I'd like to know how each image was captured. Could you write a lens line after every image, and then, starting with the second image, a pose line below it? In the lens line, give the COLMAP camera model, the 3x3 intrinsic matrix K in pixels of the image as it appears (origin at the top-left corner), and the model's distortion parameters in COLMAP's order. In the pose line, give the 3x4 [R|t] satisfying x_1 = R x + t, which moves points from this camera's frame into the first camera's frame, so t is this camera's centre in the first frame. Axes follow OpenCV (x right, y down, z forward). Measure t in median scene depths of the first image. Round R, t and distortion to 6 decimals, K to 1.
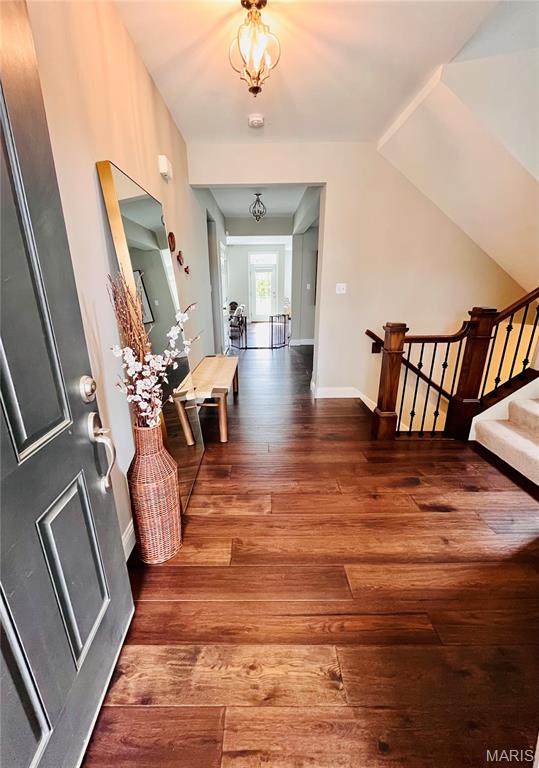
lens RADIAL K [[320.1, 0, 255.3], [0, 320.1, 384.2], [0, 0, 1]] dist [-0.001519, -0.000214]
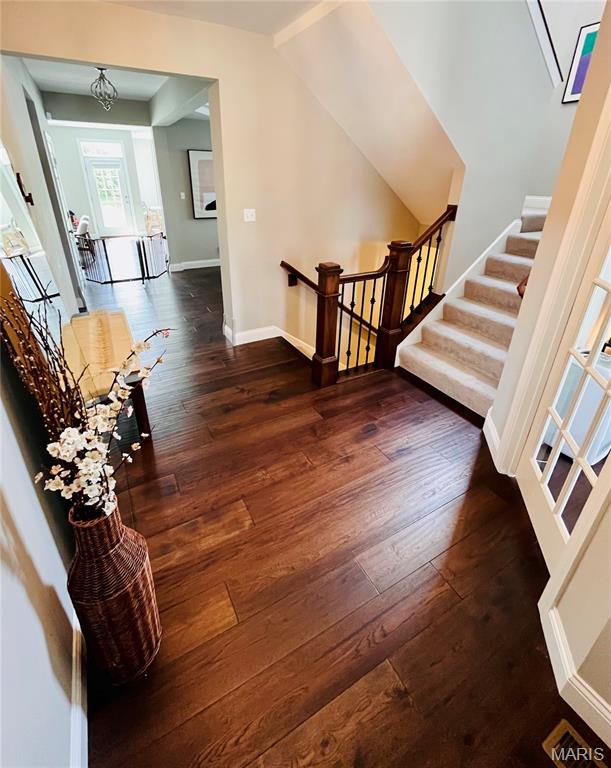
lens RADIAL K [[363.0, 0, 303.2], [0, 363.0, 335.0], [0, 0, 1]] dist [-0.000260, -0.000538]
pose [[0.869788, -0.176339, 0.460840, -0.131786], [0.124543, 0.982178, 0.140767, -0.138574], [-0.477450, -0.065043, 0.876248, 0.104993]]
